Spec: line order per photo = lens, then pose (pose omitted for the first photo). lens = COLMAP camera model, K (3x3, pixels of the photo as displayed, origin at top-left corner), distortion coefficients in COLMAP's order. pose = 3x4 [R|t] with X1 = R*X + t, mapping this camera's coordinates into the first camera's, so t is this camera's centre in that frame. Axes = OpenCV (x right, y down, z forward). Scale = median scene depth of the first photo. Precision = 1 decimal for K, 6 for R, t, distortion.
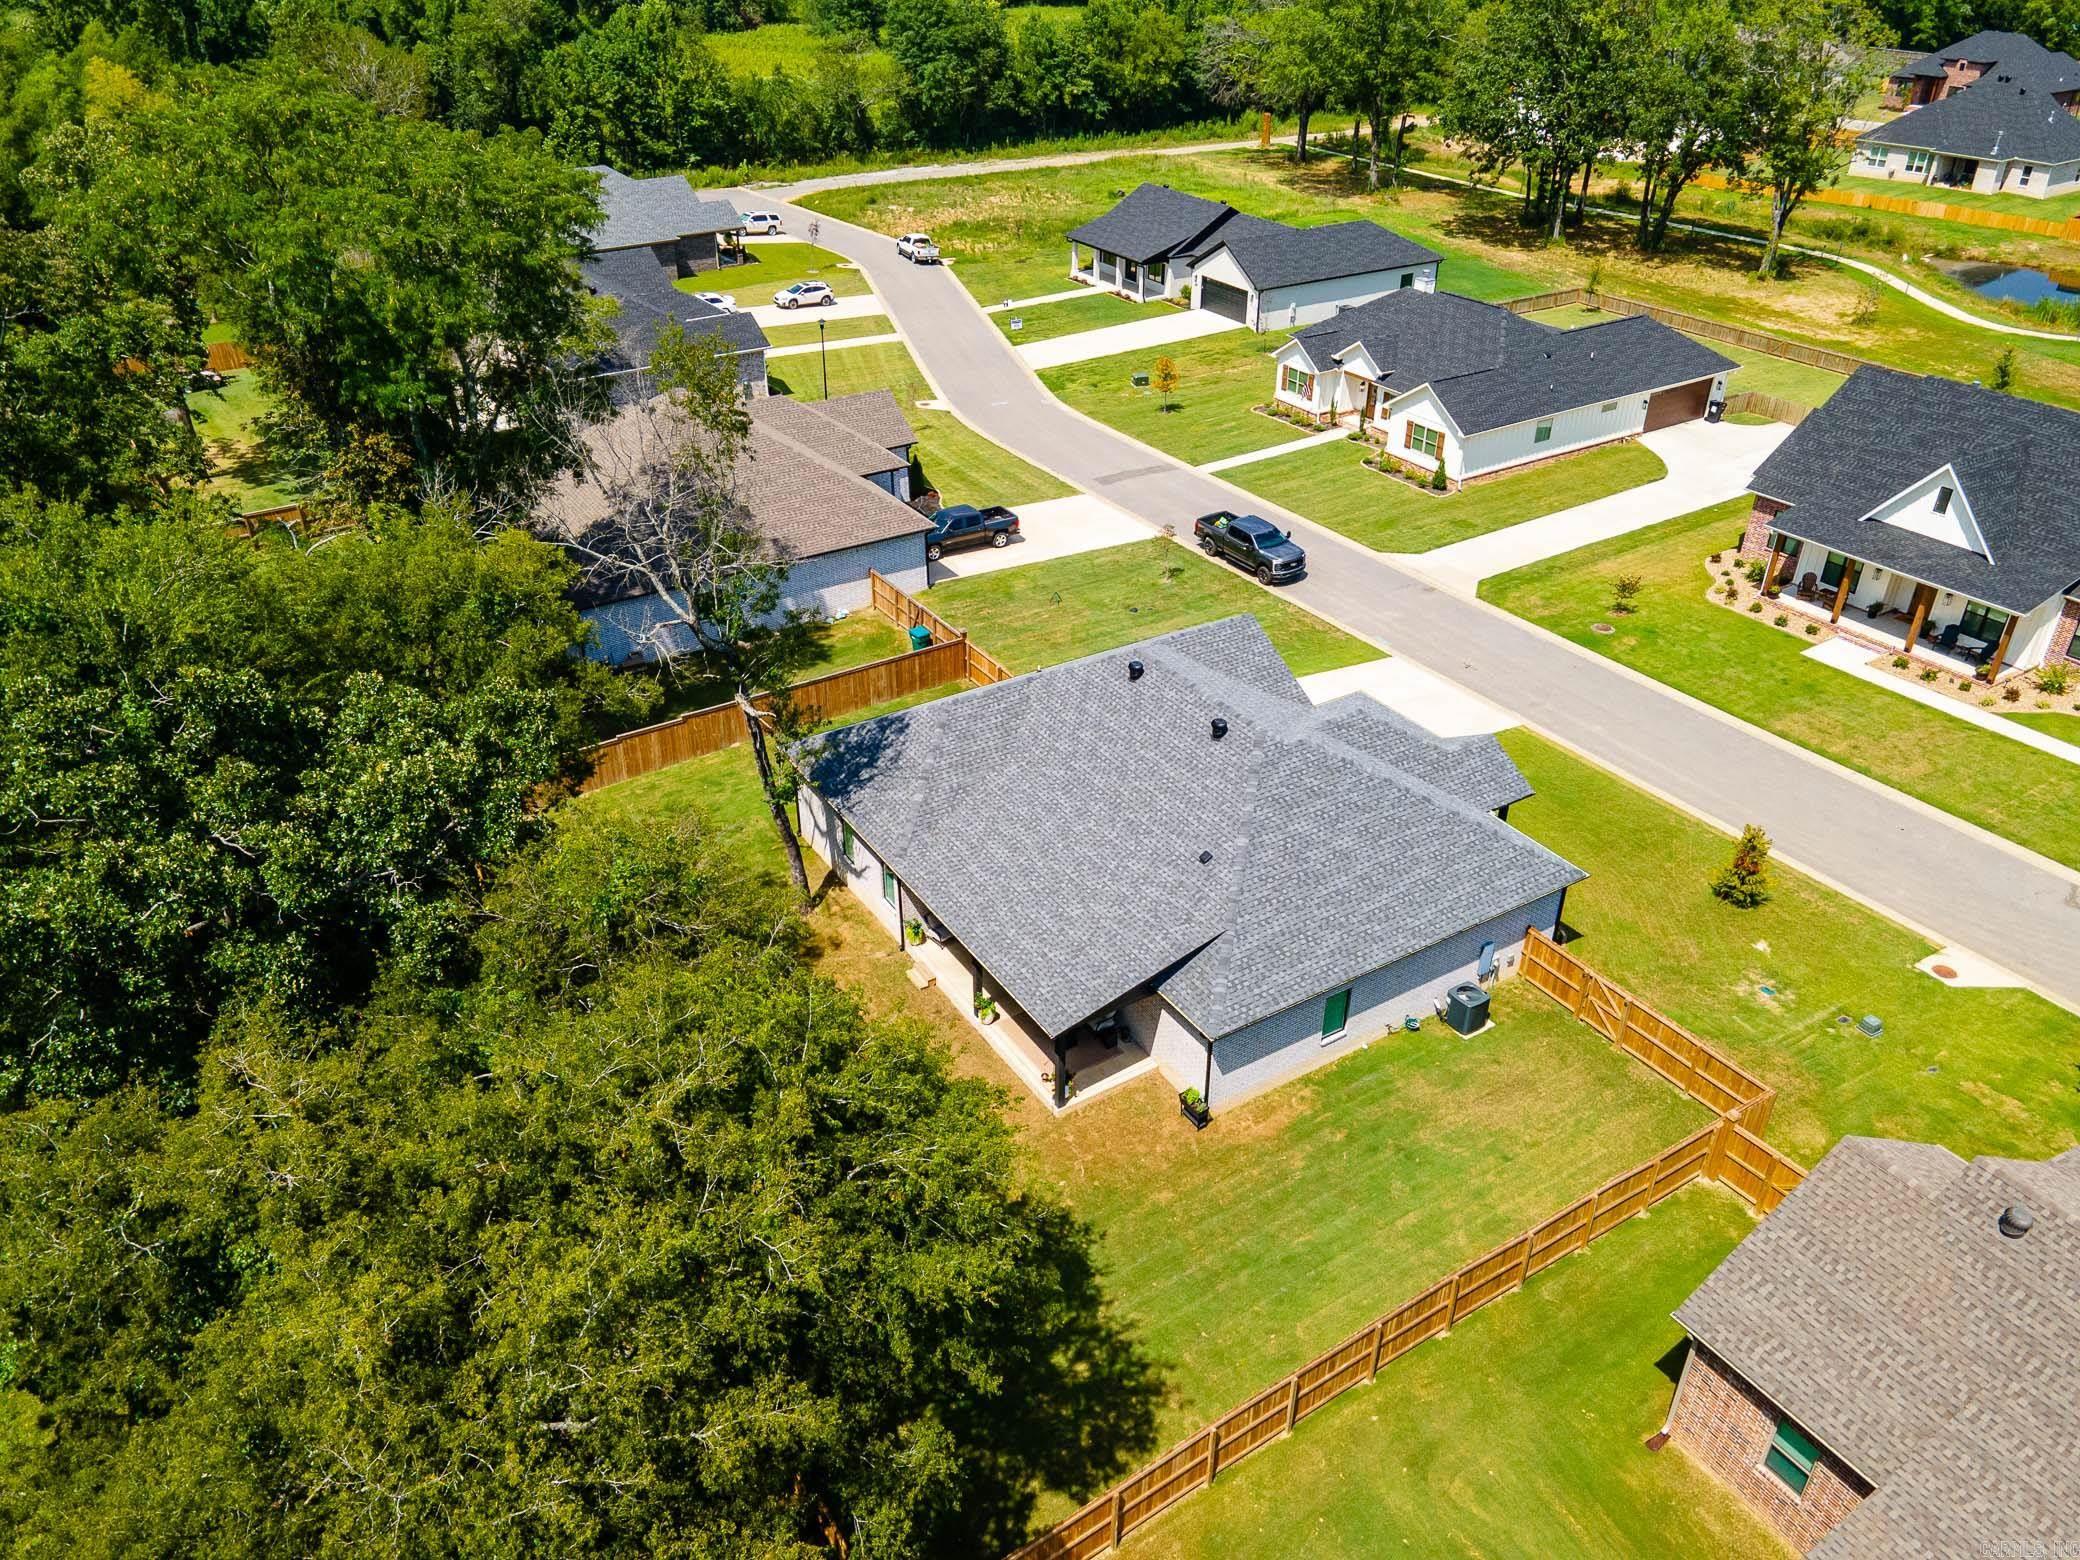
lens RADIAL K [[1510.1, 0, 1030.0], [0, 1510.1, 781.9], [0, 0, 1]] dist [0.024628, 0.039651]
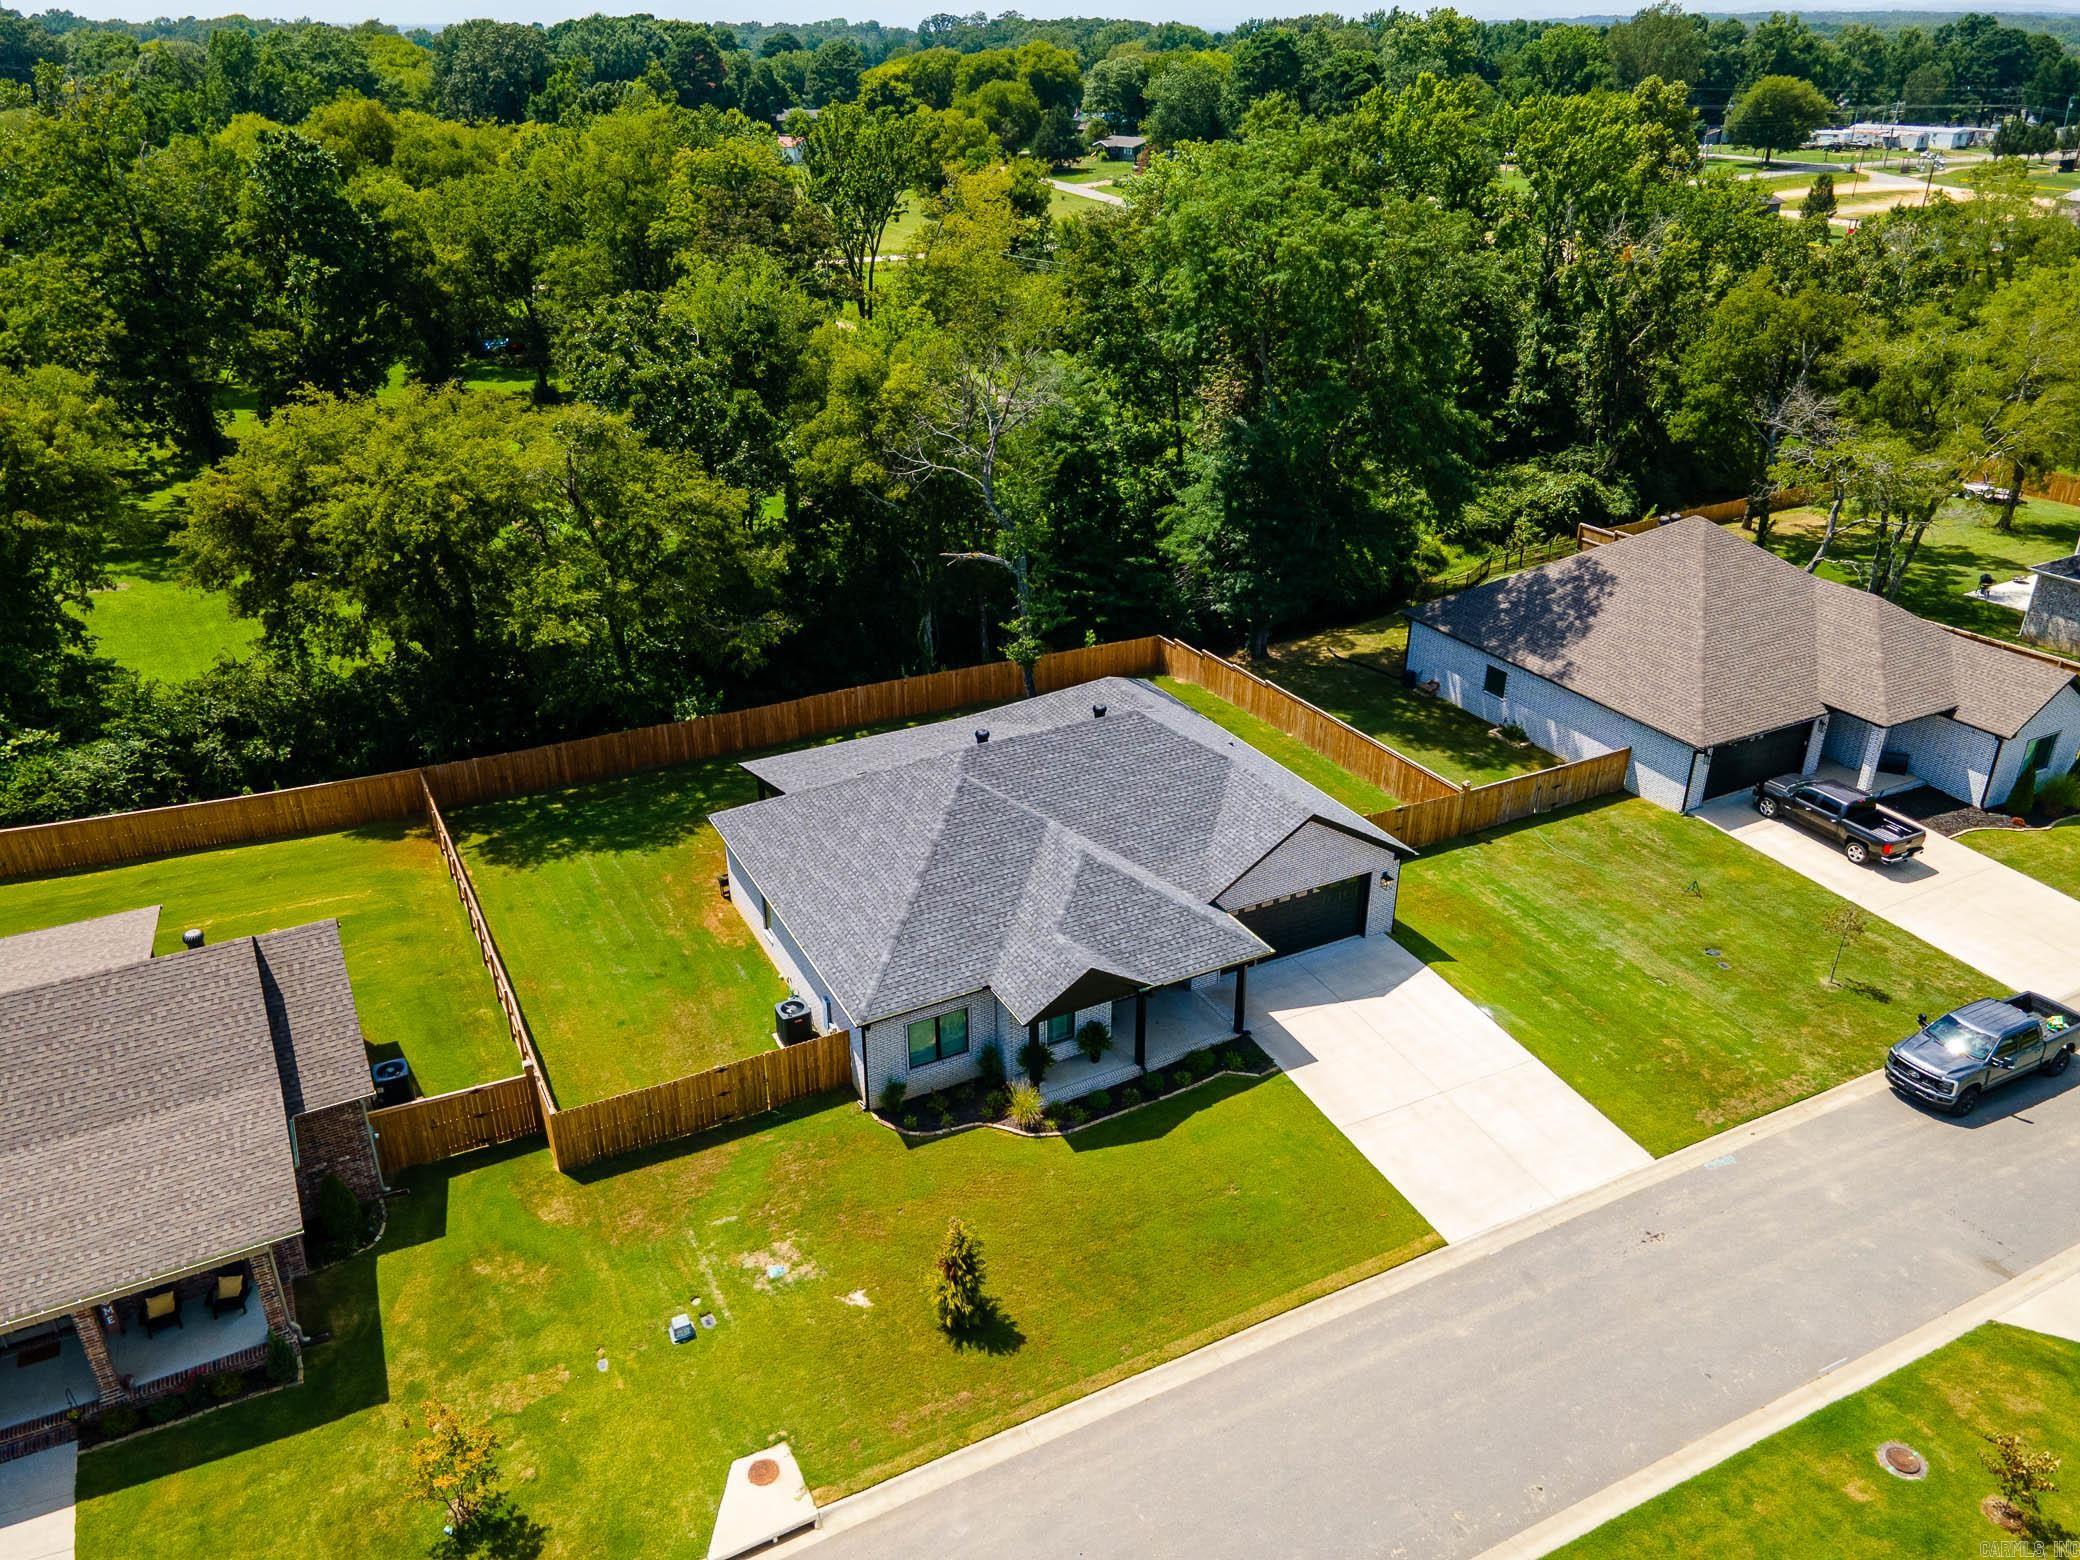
lens RADIAL K [[1510.1, 0, 1030.0], [0, 1510.1, 781.9], [0, 0, 1]] dist [0.024628, 0.039651]
pose [[-0.077534, 0.443709, -0.892811, 0.747162], [-0.516054, 0.748348, 0.416730, -0.325775], [0.853040, 0.493049, 0.170955, 0.578974]]
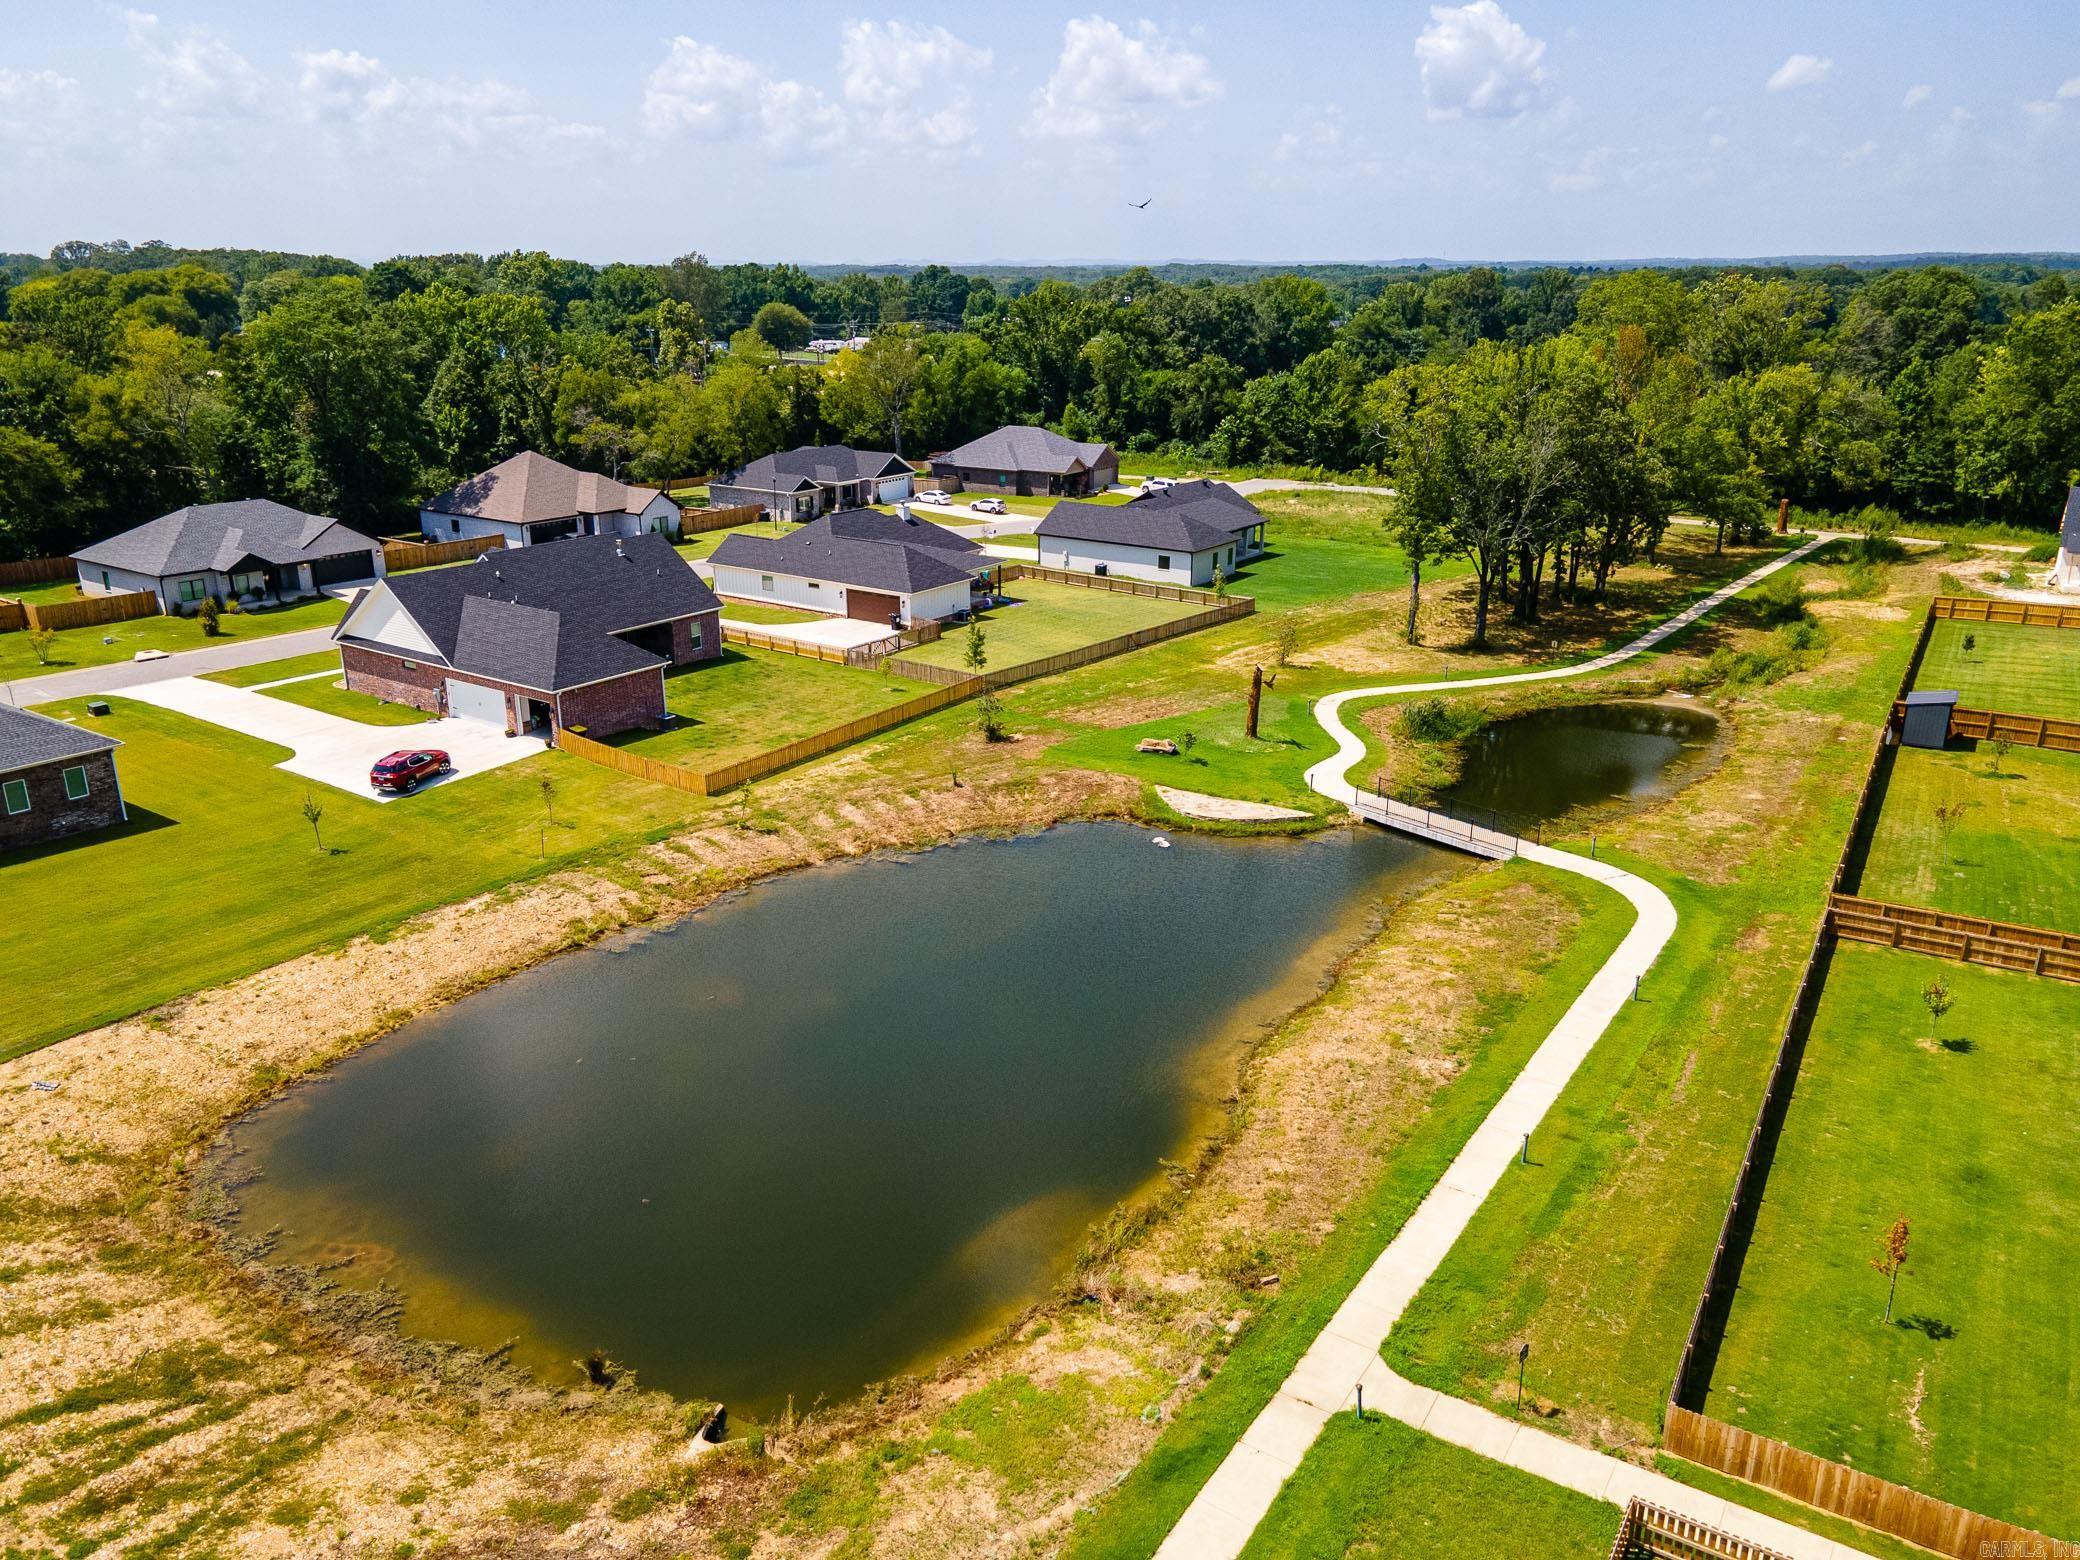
lens RADIAL K [[1516.0, 0, 1032.6], [0, 1516.0, 777.8], [0, 0, 1]] dist [0.014606, 0.065216]
pose [[0.393462, 0.294143, -0.871015, 2.282255], [-0.482672, 0.872446, 0.076590, -0.382998], [0.782442, 0.390280, 0.485249, 0.694226]]
